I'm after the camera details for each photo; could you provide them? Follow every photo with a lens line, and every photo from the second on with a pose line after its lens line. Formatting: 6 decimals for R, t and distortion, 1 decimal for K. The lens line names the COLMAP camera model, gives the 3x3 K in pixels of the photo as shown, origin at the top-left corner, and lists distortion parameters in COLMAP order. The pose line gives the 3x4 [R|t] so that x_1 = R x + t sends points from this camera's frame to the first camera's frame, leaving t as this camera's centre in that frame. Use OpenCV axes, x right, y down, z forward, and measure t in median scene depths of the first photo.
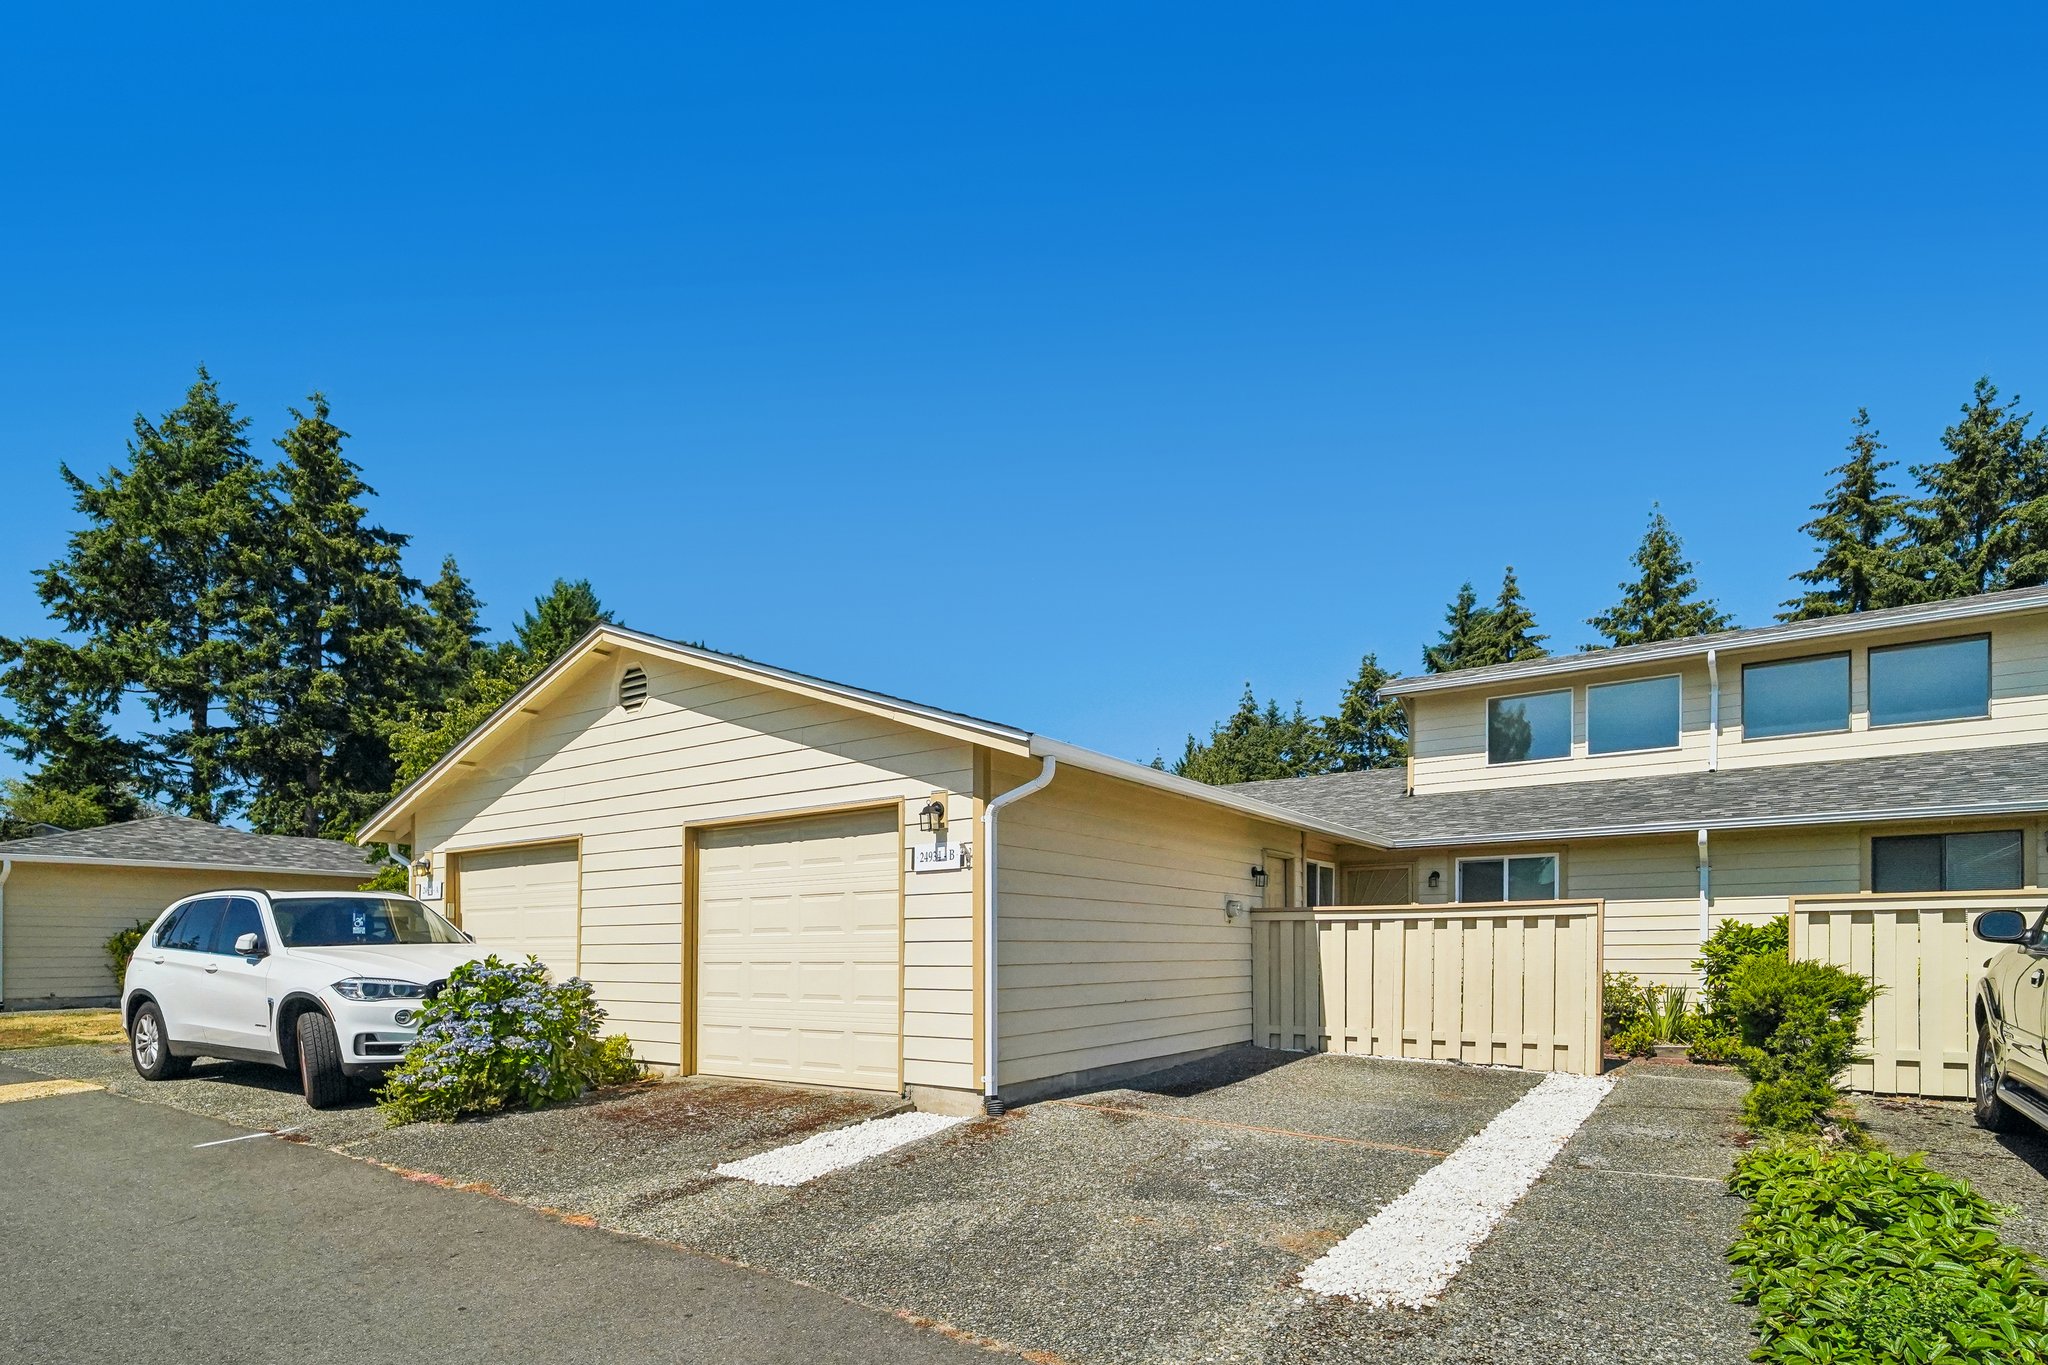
lens RADIAL K [[1059.2, 0, 1009.7], [0, 1059.2, 951.8], [0, 0, 1]] dist [0.004325, -0.008091]
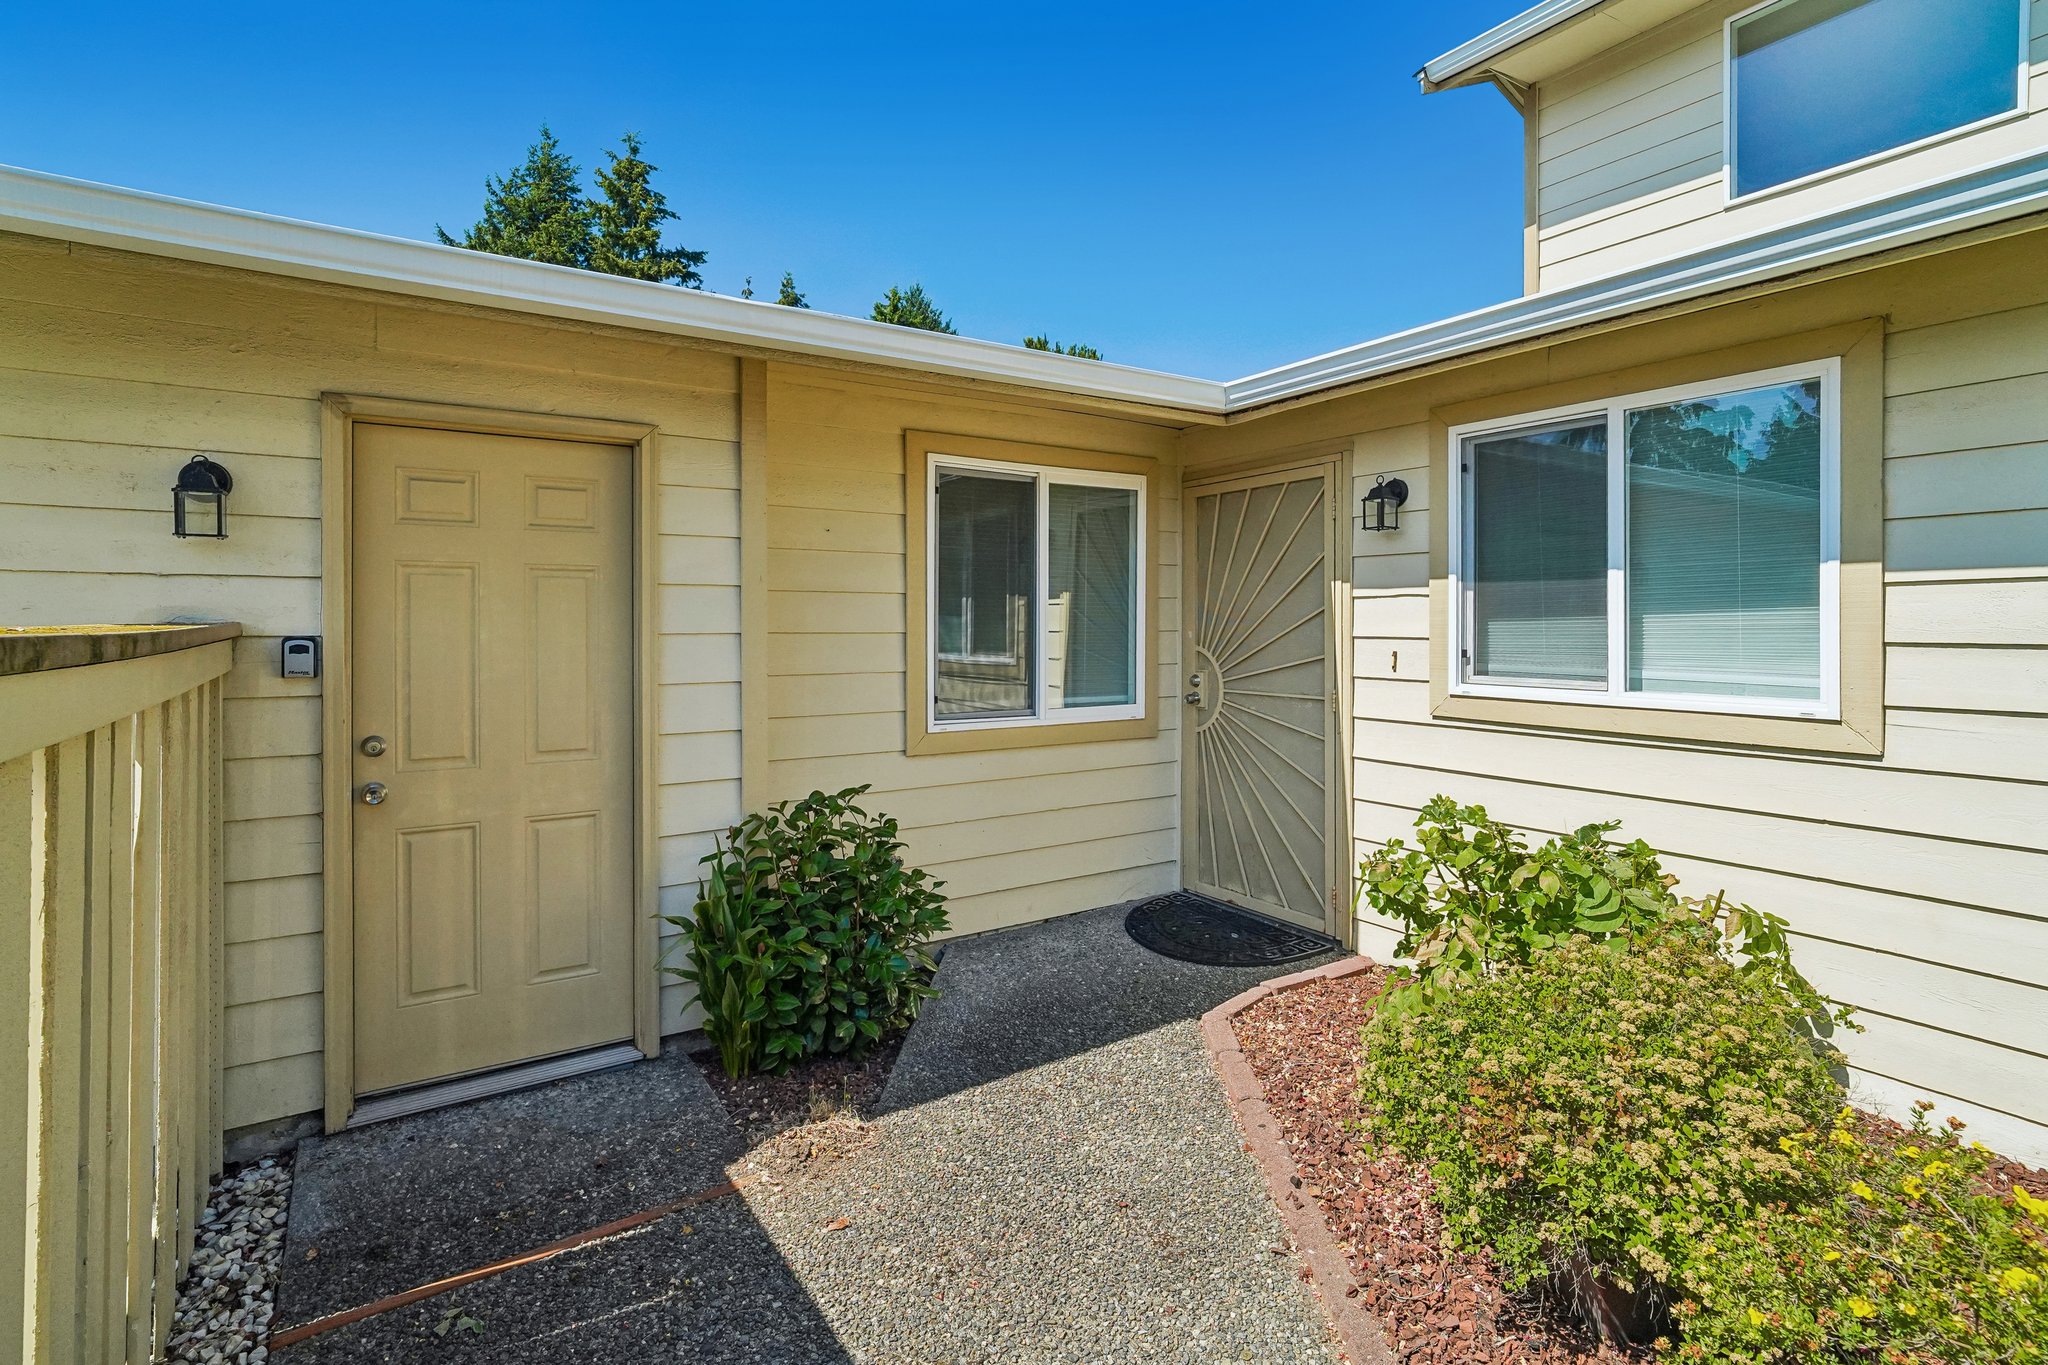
lens RADIAL K [[969.9, 0, 1045.3], [0, 969.9, 612.5], [0, 0, 1]] dist [-0.007080, 0.000353]
pose [[0.922928, -0.001311, -0.384970, 0.398553], [-0.005308, 0.999856, -0.016130, -0.031121], [0.384936, 0.016931, 0.922788, 0.672757]]
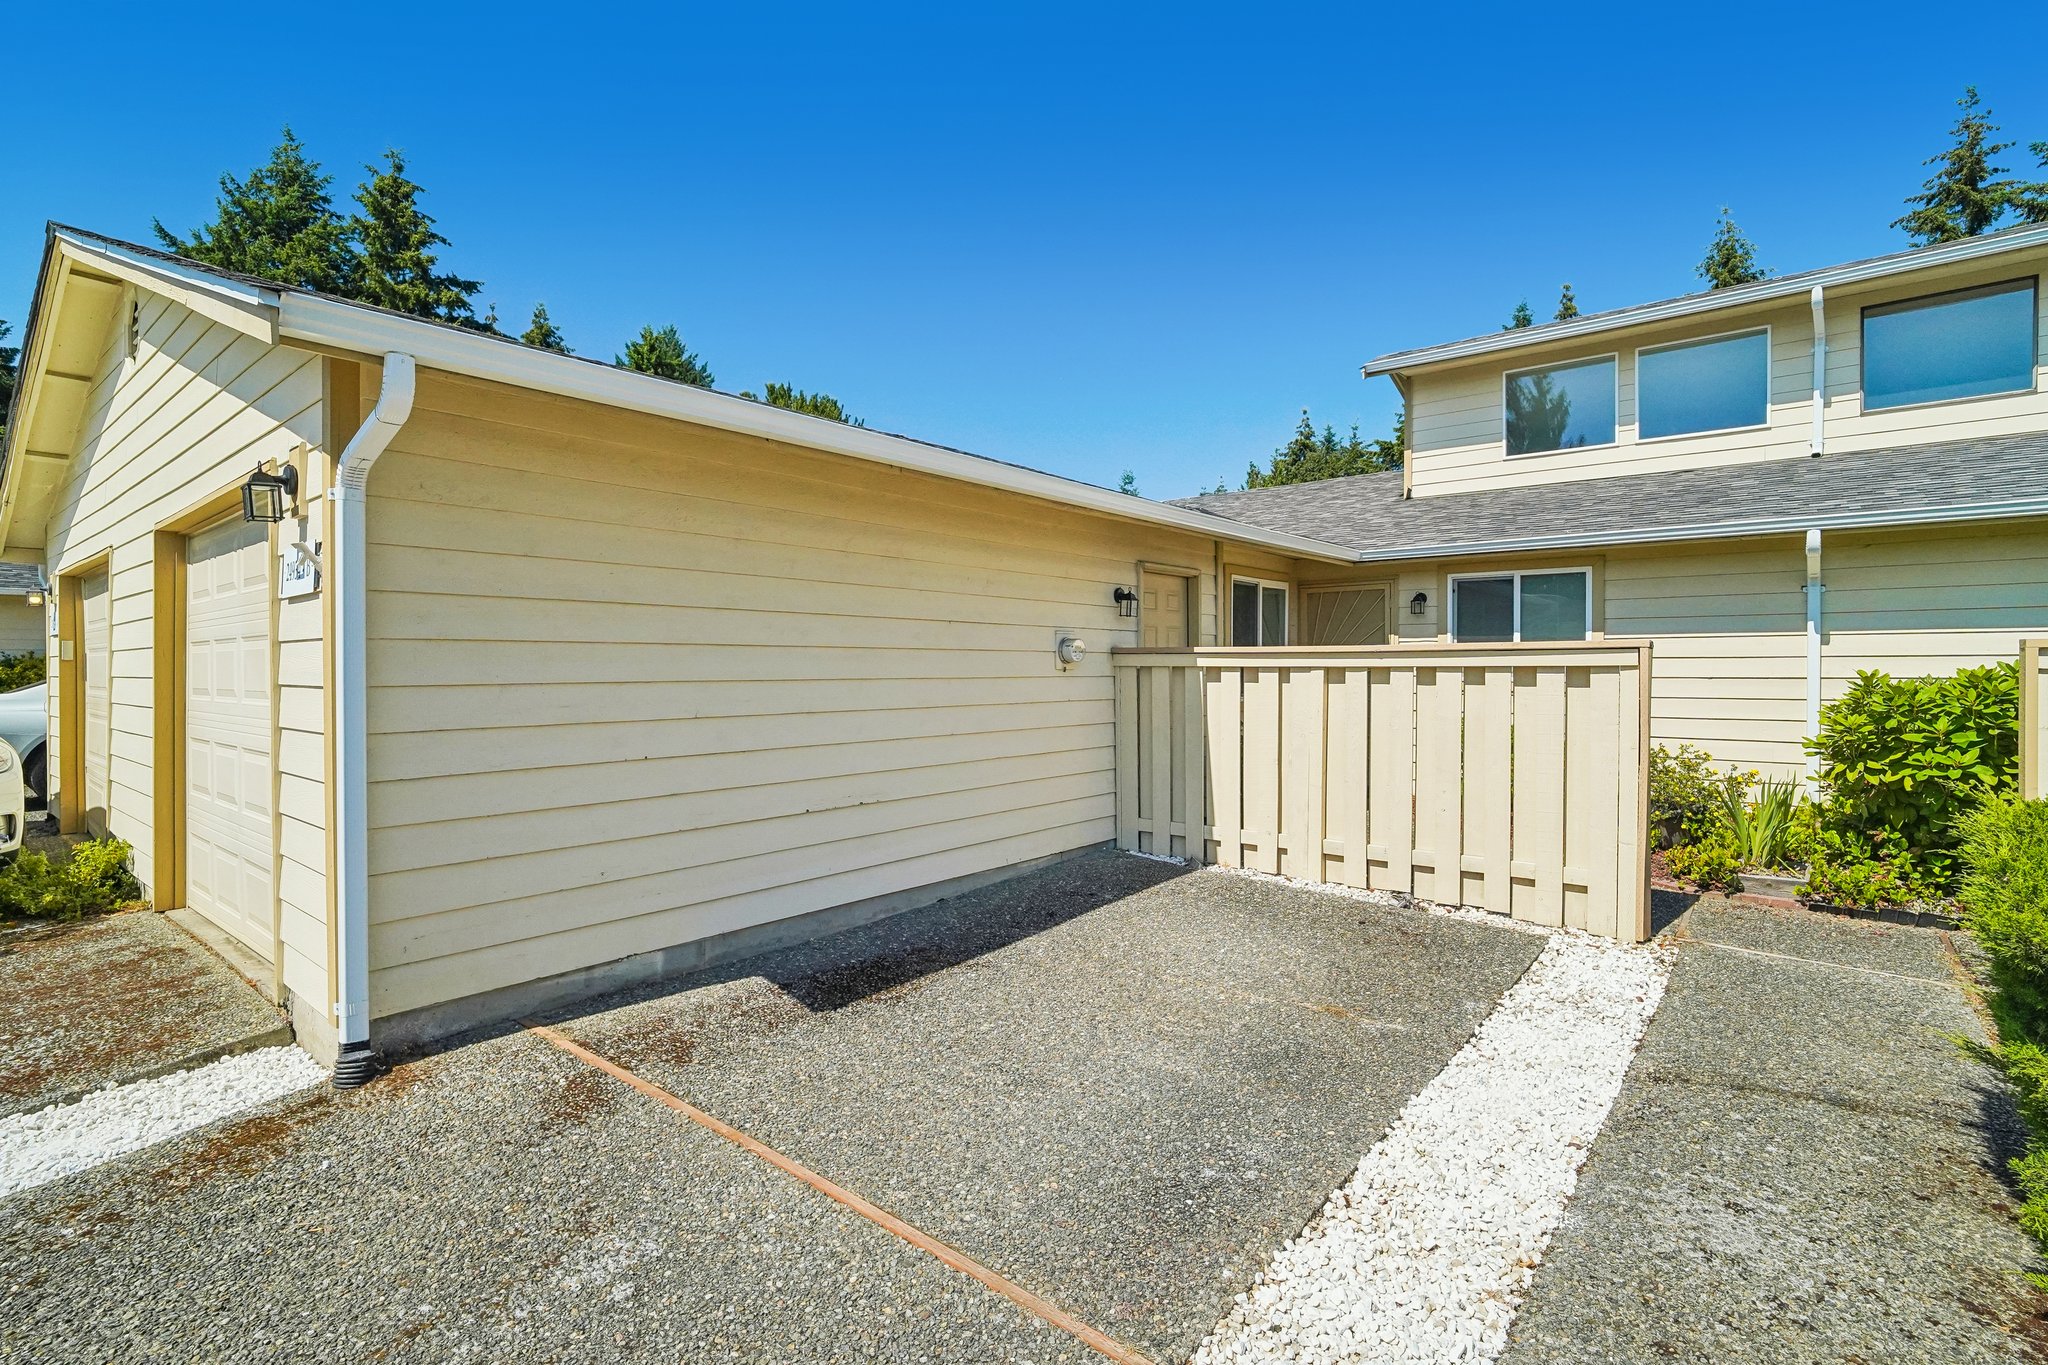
lens RADIAL K [[956.9, 0, 1006.4], [0, 956.9, 663.1], [0, 0, 1]] dist [-0.017019, 0.011111]
pose [[0.995238, 0.003273, -0.097421, 0.170026], [-0.003602, 0.999988, -0.003198, -0.022549], [0.097409, 0.003533, 0.995238, 0.292134]]
